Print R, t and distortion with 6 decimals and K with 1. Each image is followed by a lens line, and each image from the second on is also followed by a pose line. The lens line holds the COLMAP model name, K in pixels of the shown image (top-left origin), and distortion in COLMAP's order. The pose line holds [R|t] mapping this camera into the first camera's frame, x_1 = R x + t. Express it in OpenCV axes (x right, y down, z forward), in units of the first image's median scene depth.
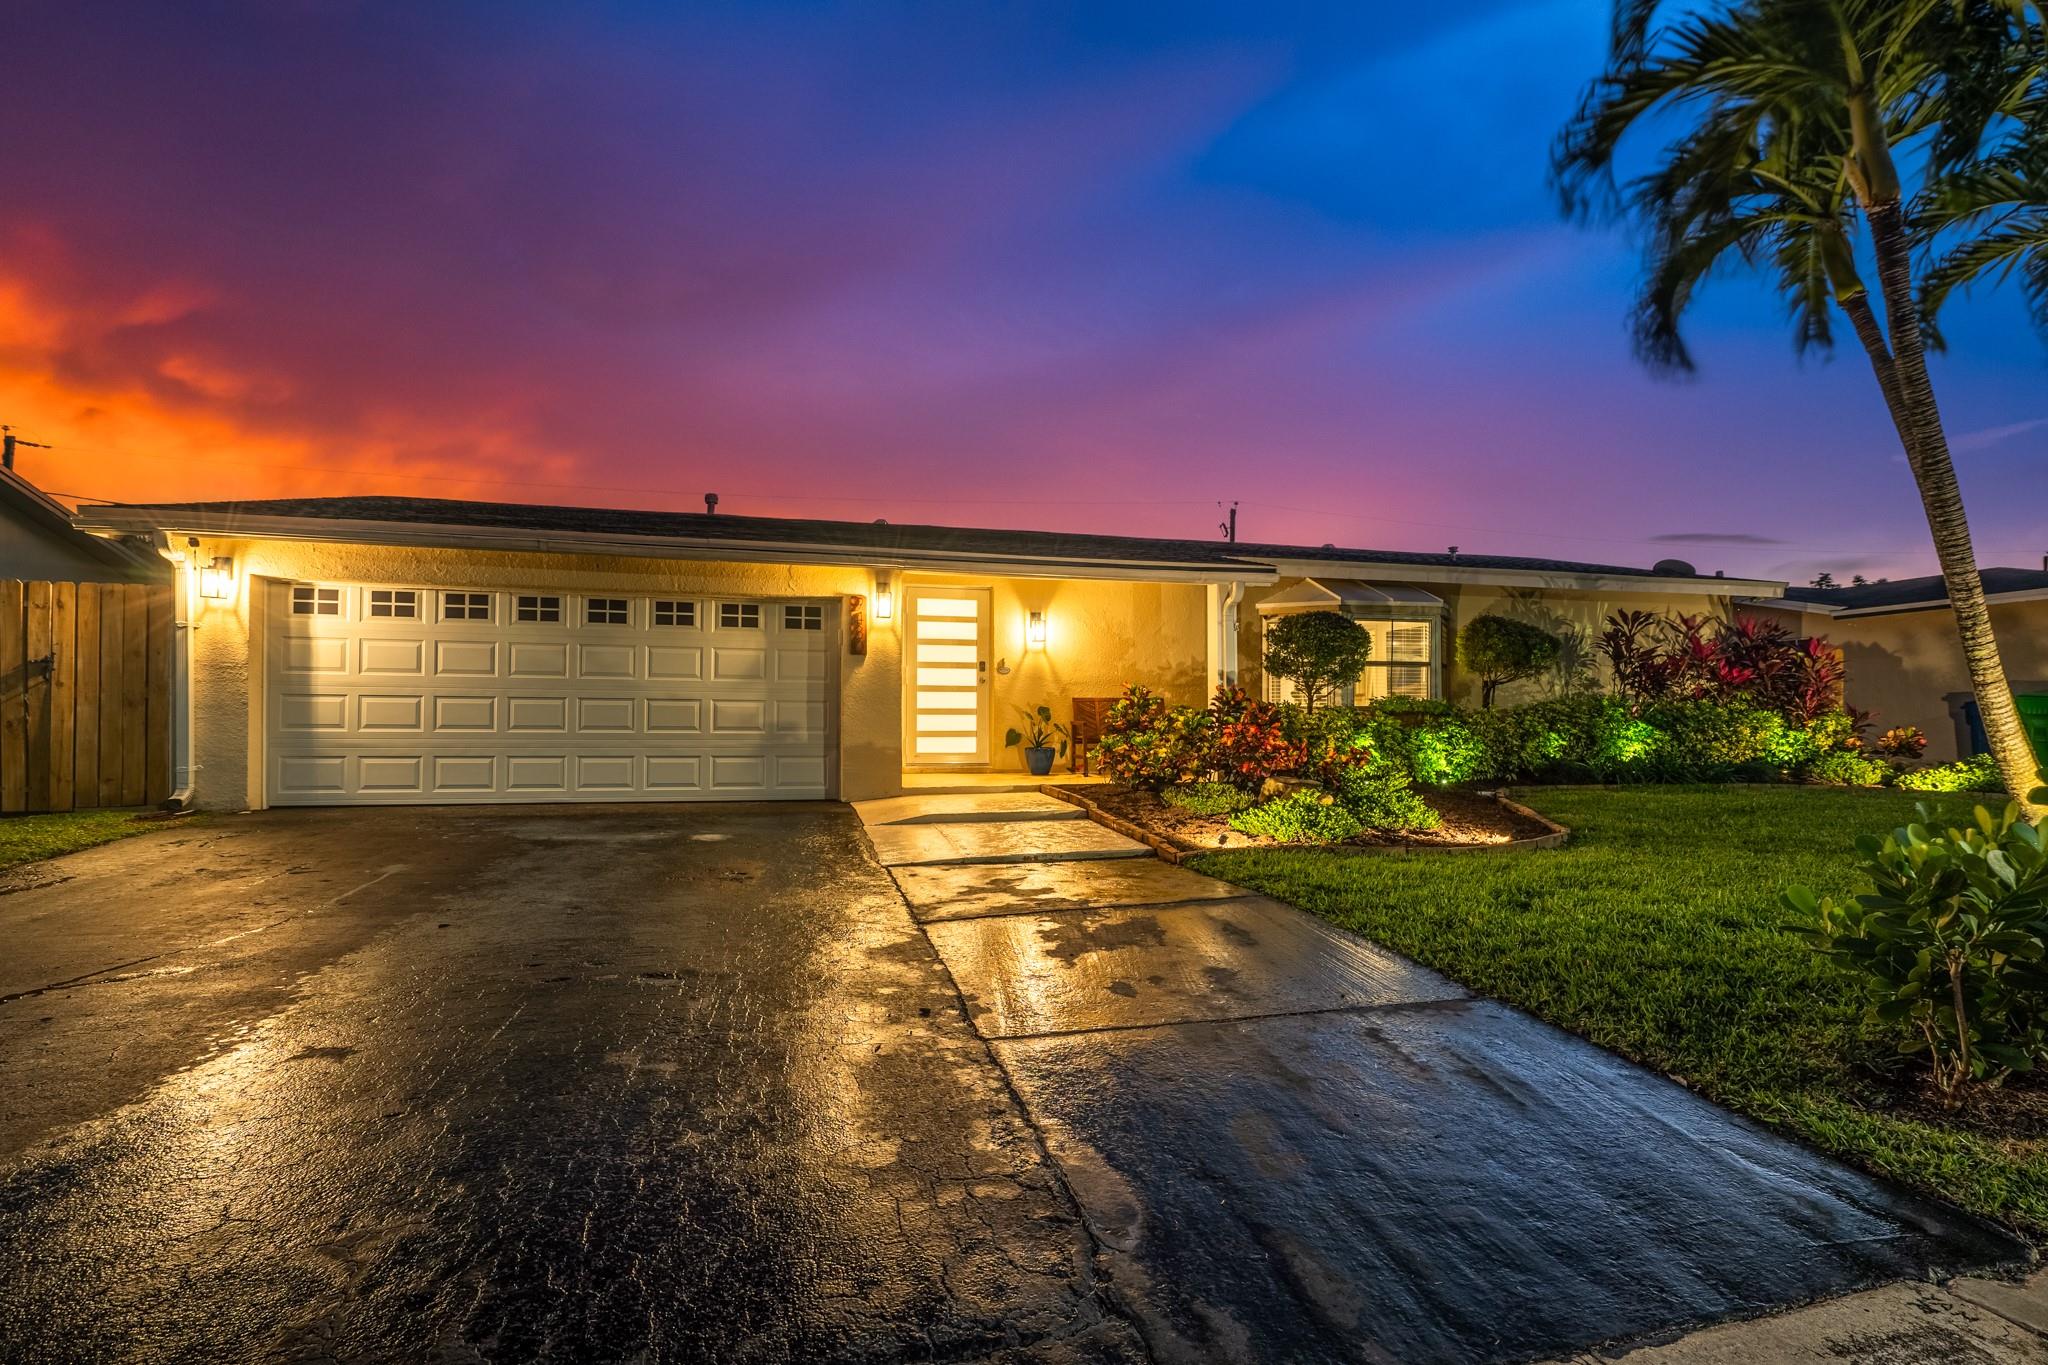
lens RADIAL K [[917.1, 0, 1024.6], [0, 917.1, 687.1], [0, 0, 1]] dist [-0.011616, 0.010023]
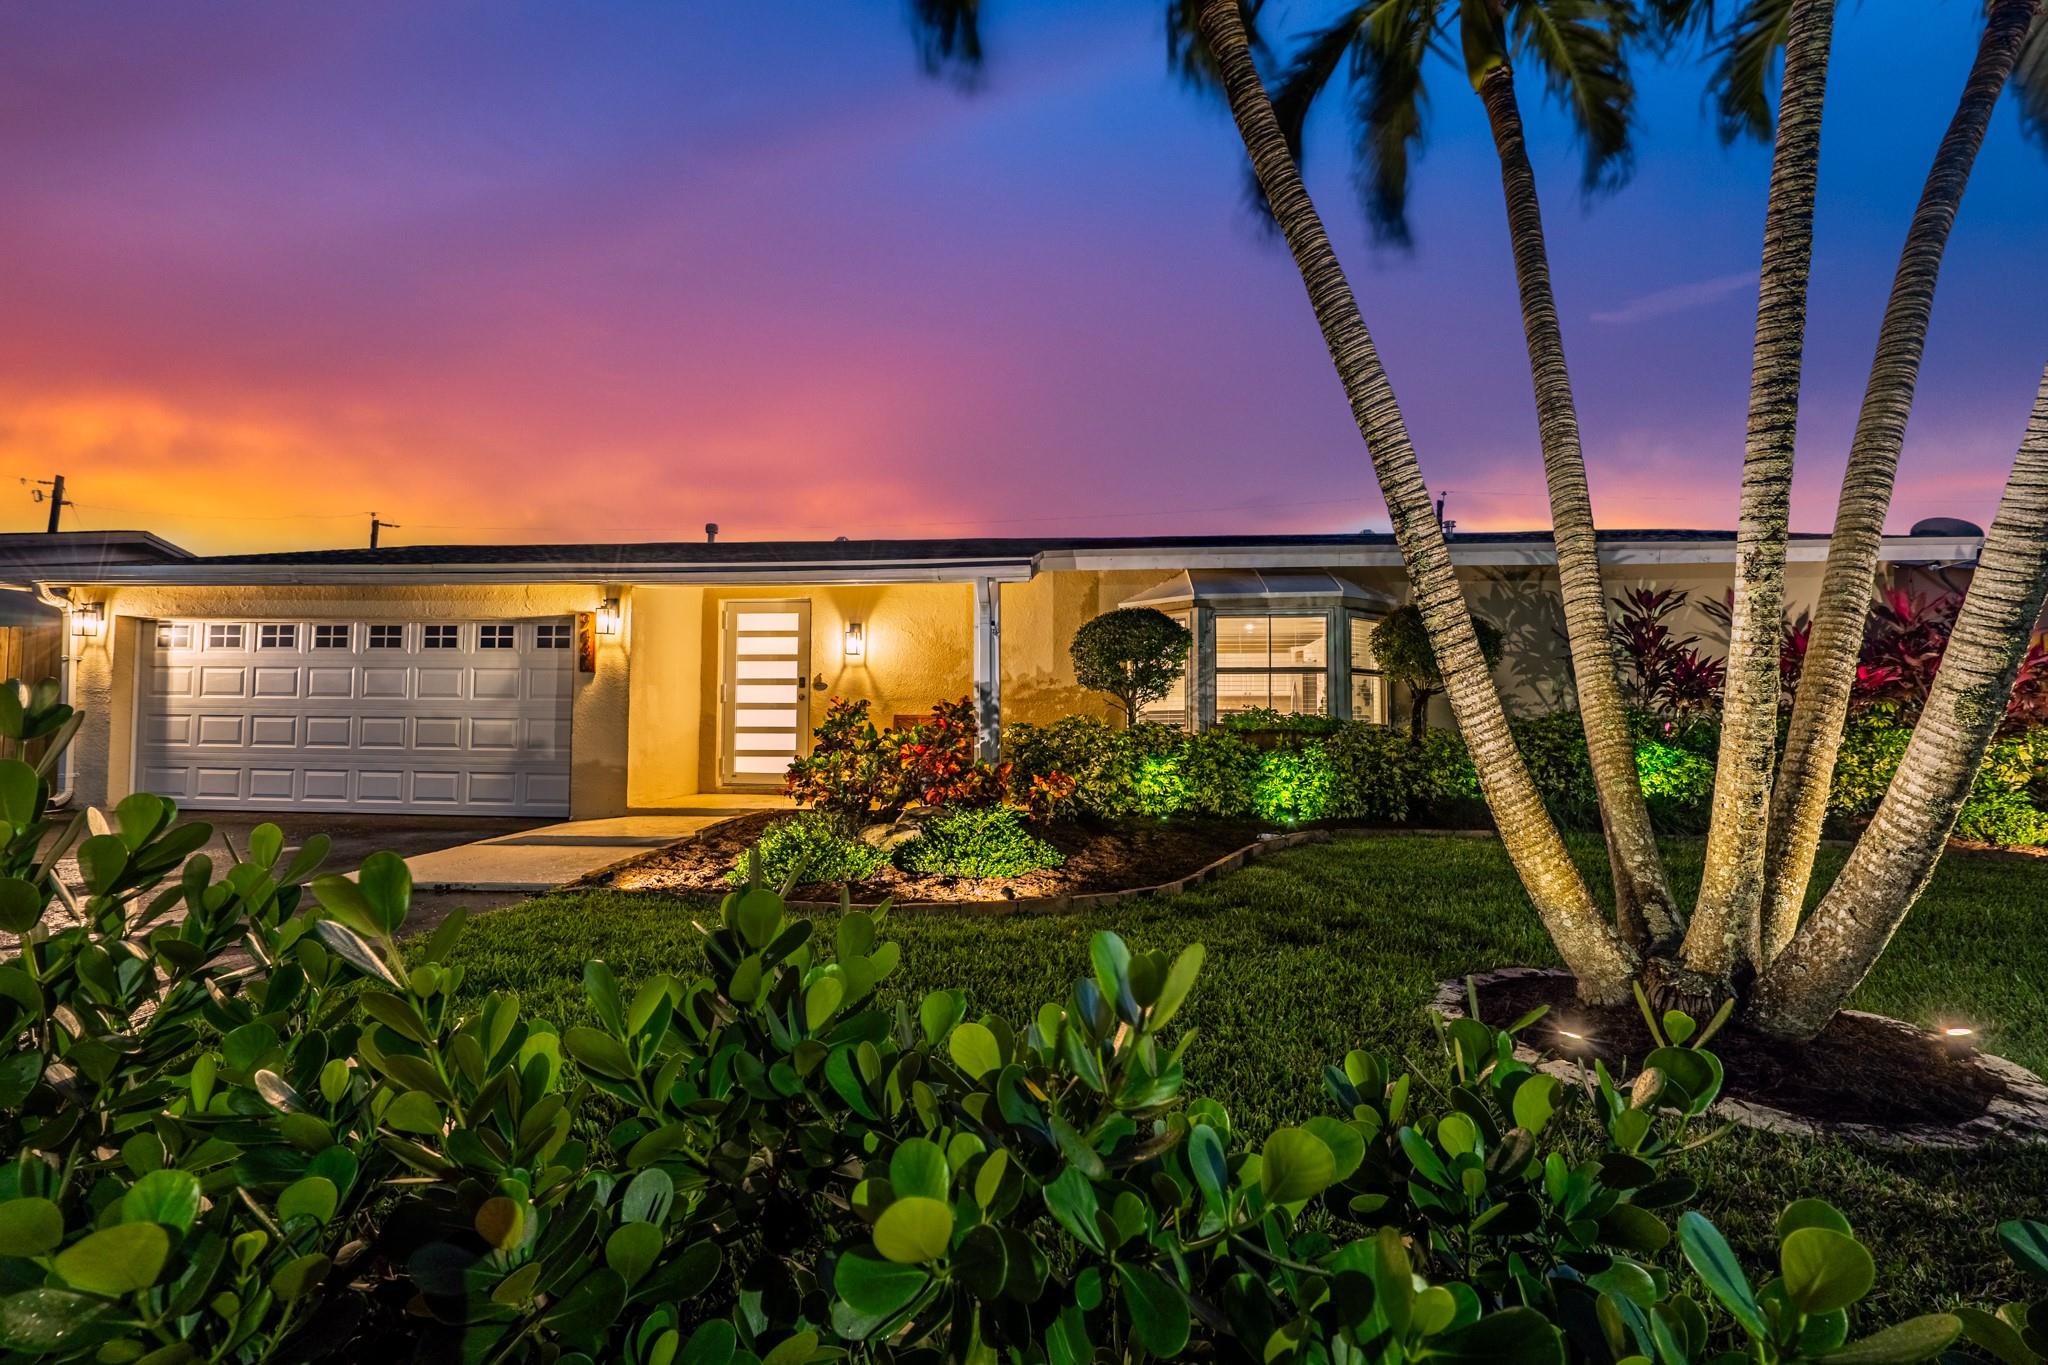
lens RADIAL K [[917.1, 0, 1024.6], [0, 917.1, 687.1], [0, 0, 1]] dist [-0.011616, 0.010023]
pose [[0.945366, -0.014949, -0.325668, 0.585372], [0.007892, 0.999705, -0.022980, 0.007394], [0.325916, 0.019154, 0.945205, 0.215607]]
